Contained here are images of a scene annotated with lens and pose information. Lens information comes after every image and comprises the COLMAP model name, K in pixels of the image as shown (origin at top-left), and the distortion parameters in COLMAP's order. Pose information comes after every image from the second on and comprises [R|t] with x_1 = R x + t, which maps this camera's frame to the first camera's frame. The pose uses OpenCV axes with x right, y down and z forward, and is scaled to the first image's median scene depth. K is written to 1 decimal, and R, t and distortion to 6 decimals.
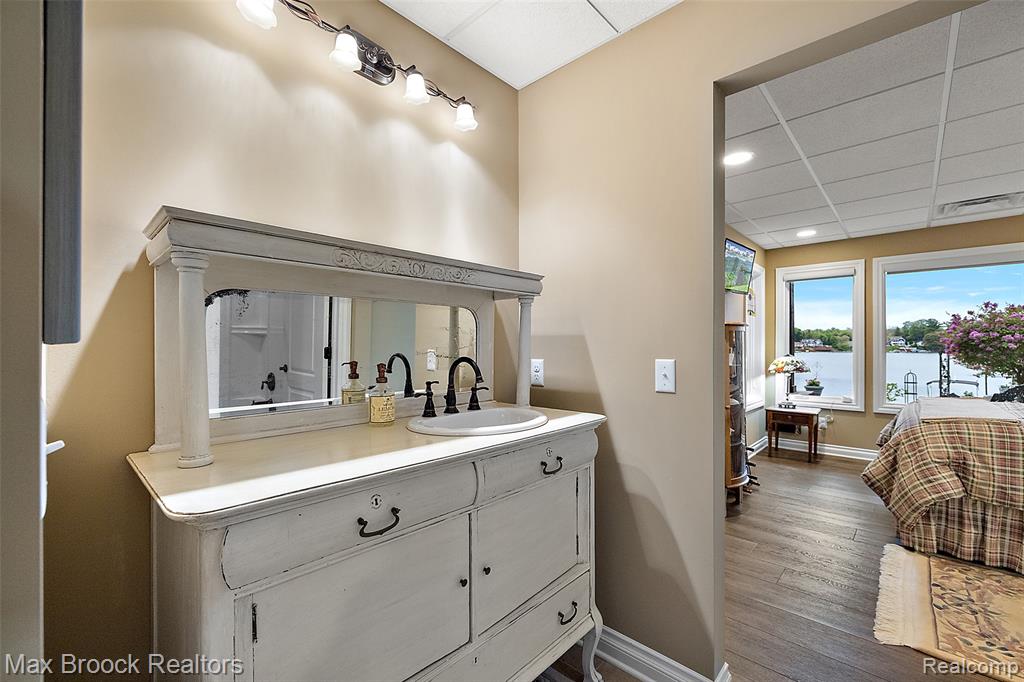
lens RADIAL K [[430.6, 0, 506.5], [0, 430.6, 349.2], [0, 0, 1]] dist [0.000220, 0.000303]
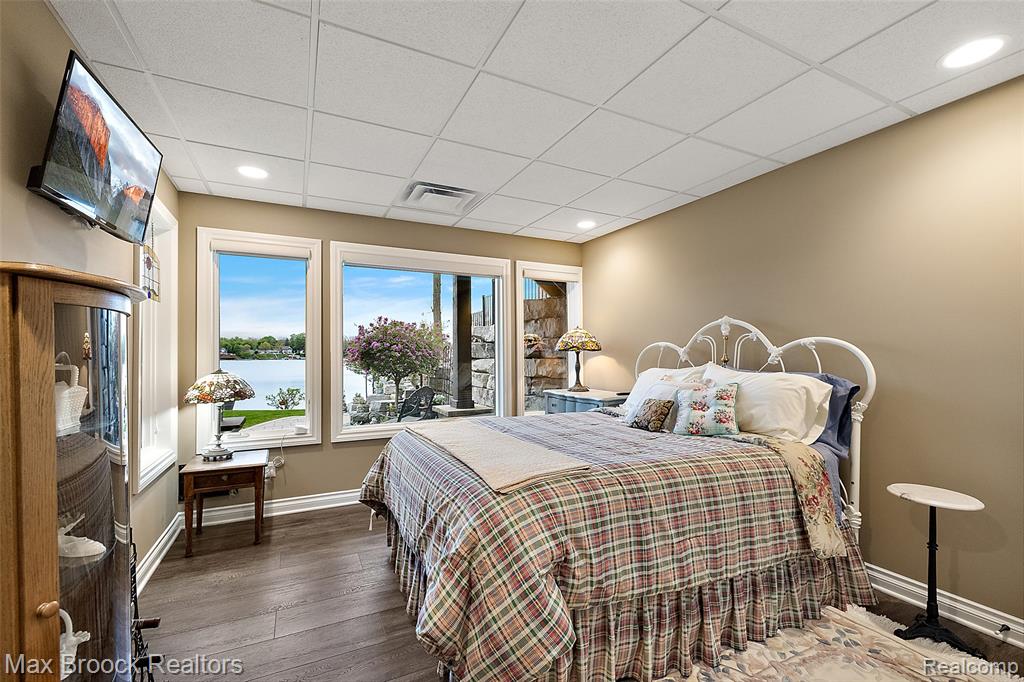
lens RADIAL K [[430.6, 0, 506.5], [0, 430.6, 349.2], [0, 0, 1]] dist [0.000220, 0.000303]
pose [[0.354413, 0.009173, 0.935044, 0.236492], [0.008604, 0.999878, -0.013070, -0.005768], [-0.935049, 0.012677, 0.354291, 0.418345]]
